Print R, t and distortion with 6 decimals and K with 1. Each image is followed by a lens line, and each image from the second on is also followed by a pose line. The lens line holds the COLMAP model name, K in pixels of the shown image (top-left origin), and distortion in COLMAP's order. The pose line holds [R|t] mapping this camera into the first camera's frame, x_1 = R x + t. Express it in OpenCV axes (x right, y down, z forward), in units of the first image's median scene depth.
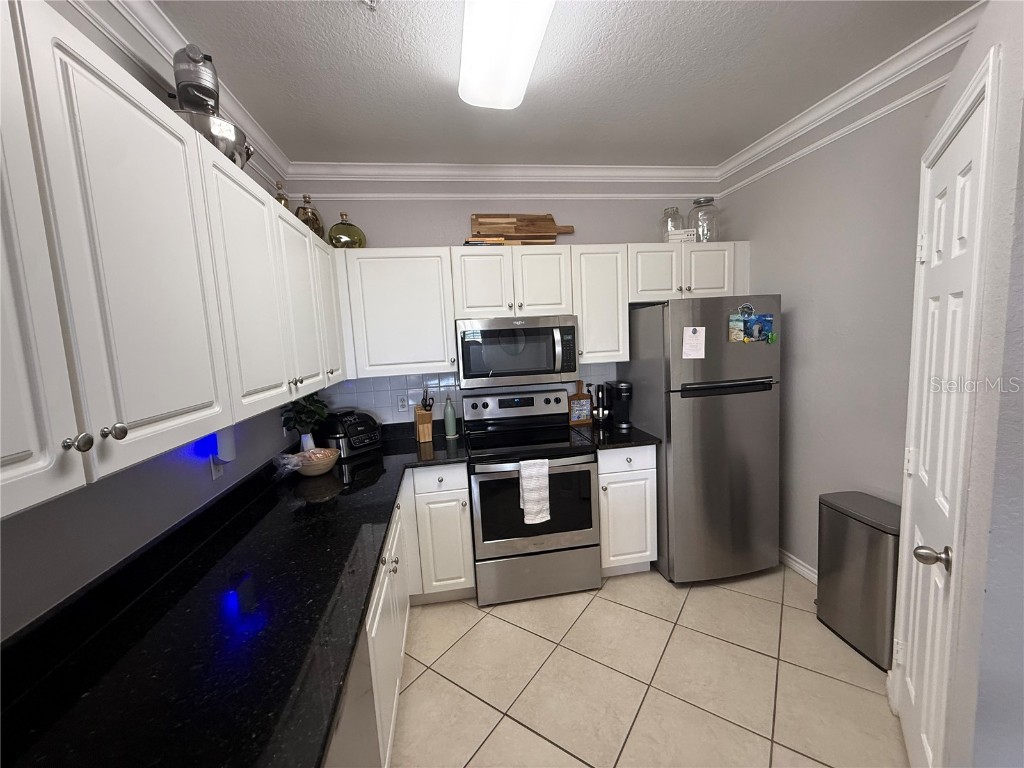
lens RADIAL K [[407.5, 0, 511.2], [0, 407.5, 381.8], [0, 0, 1]] dist [-0.003110, 0.001228]
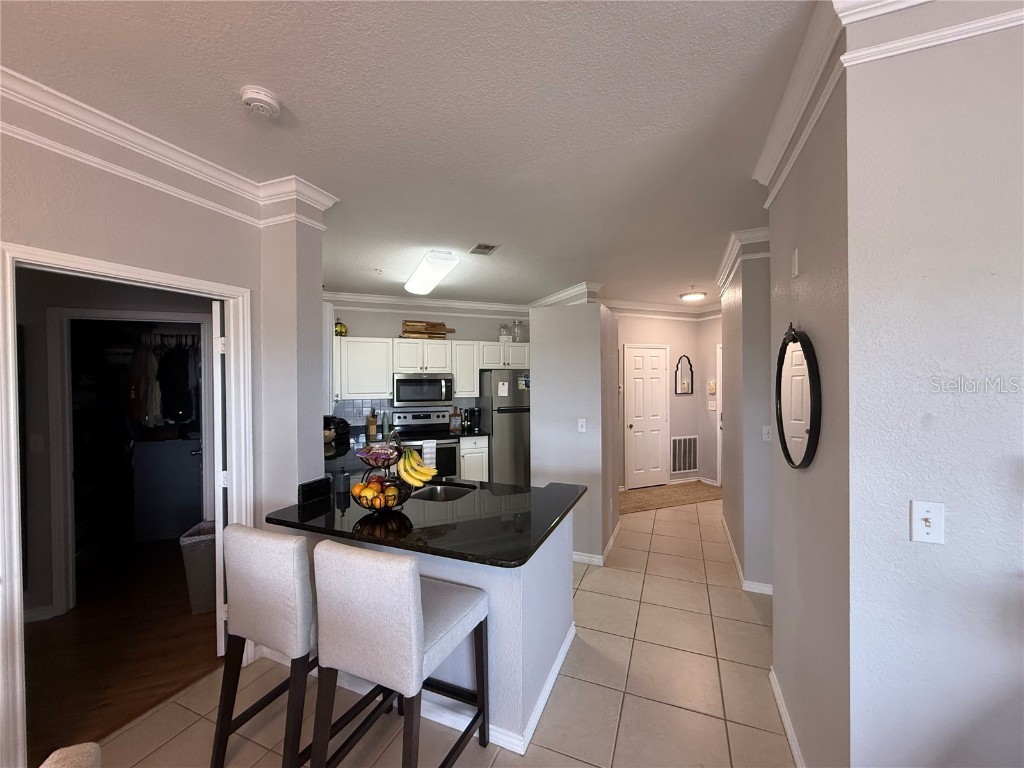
lens RADIAL K [[407.5, 0, 515.2], [0, 407.5, 386.7], [0, 0, 1]] dist [-0.003110, 0.001228]
pose [[0.972170, 0.043363, 0.230230, -0.008714], [-0.019183, 0.994155, -0.106242, 0.115953], [-0.233491, 0.098869, 0.967319, -1.070964]]
